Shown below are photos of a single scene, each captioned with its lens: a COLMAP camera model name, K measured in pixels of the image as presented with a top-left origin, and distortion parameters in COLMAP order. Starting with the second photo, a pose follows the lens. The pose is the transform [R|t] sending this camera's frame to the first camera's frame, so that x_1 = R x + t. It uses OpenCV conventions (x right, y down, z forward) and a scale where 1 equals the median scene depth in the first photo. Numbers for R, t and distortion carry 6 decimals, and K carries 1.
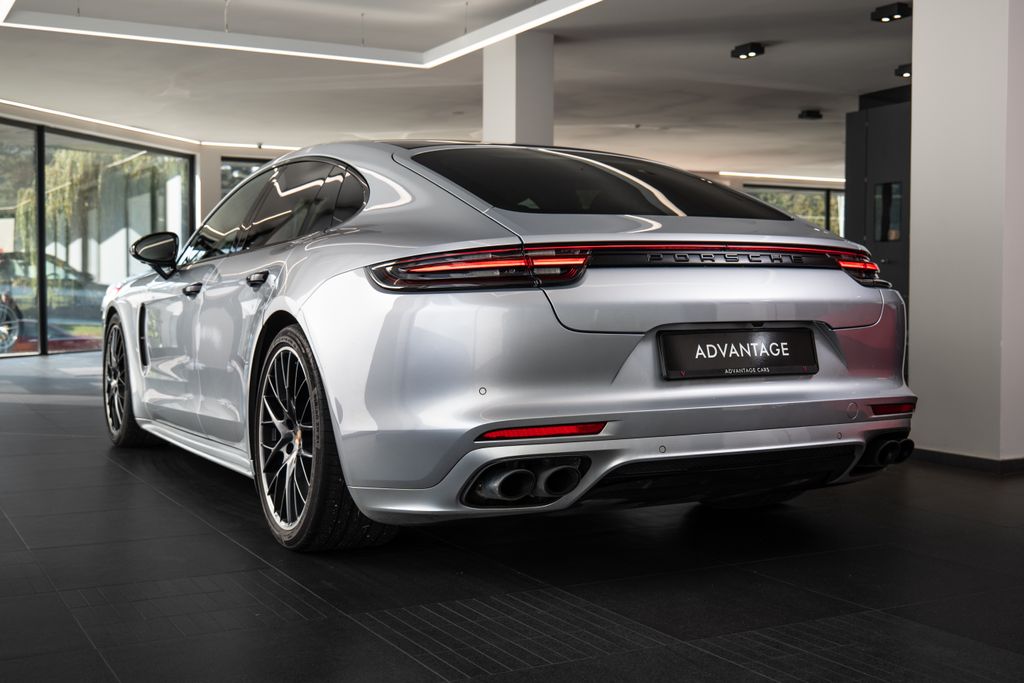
lens RADIAL K [[1201.4, 0, 512.1], [0, 1201.4, 342.4], [0, 0, 1]] dist [0.012797, 0.000000]
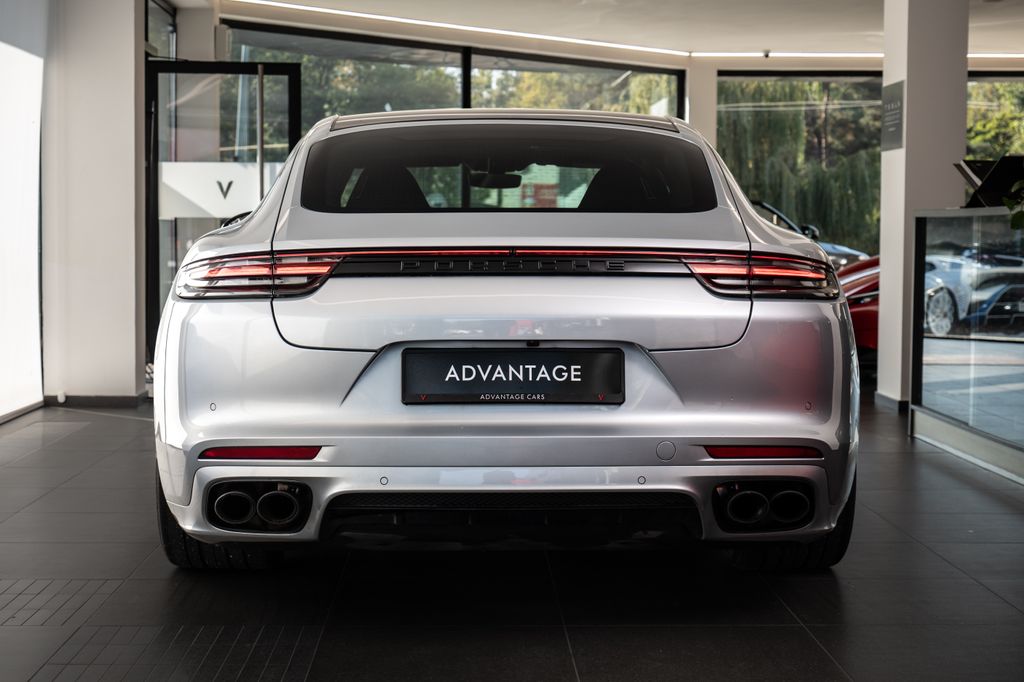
lens RADIAL K [[1726.1, 0, 511.9], [0, 1726.1, 339.8], [0, 0, 1]] dist [0.008532, 0.000000]
pose [[0.892904, 0.029467, -0.449282, 0.750531], [-0.022015, 0.999520, 0.021804, -0.044612], [0.449709, -0.009578, 0.893124, -0.106205]]
